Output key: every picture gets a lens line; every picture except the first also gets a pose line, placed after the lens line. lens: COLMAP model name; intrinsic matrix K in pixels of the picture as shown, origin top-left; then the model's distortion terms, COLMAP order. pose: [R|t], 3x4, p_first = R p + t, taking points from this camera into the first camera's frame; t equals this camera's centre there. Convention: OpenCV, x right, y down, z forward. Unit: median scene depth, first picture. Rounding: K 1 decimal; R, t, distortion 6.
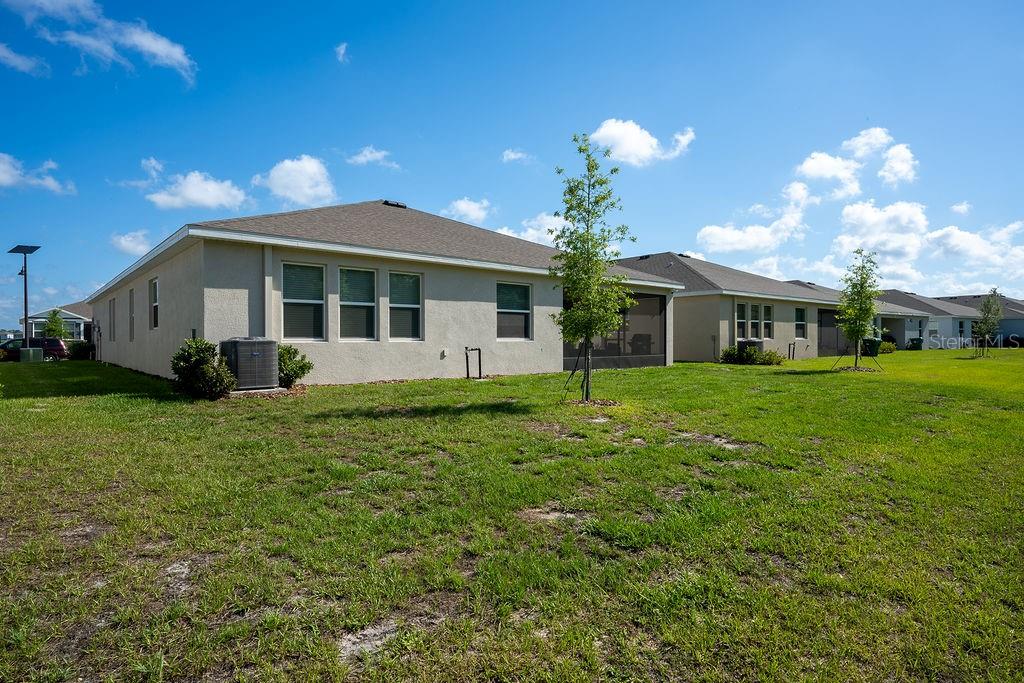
lens RADIAL K [[535.6, 0, 498.3], [0, 535.6, 337.8], [0, 0, 1]] dist [0.001731, 0.000954]
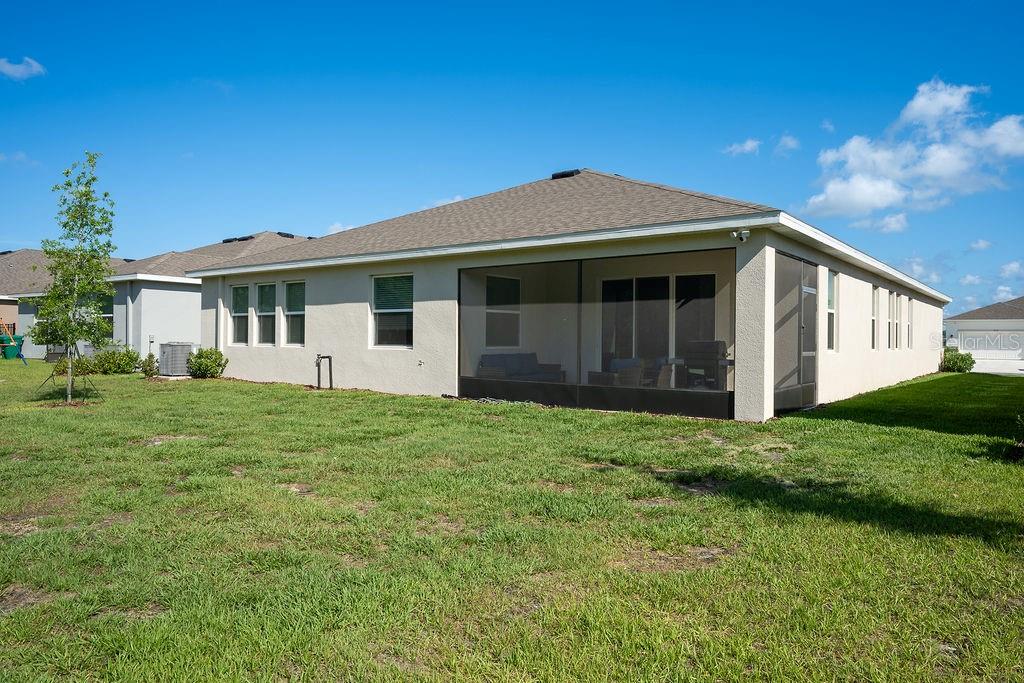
lens RADIAL K [[703.4, 0, 512.0], [0, 703.4, 341.5], [0, 0, 1]] dist [-0.001793, -0.001993]
pose [[0.211711, -0.001989, -0.977330, 1.156152], [-0.012592, 0.999909, -0.004762, -0.003280], [0.977251, 0.013315, 0.211667, 1.044829]]
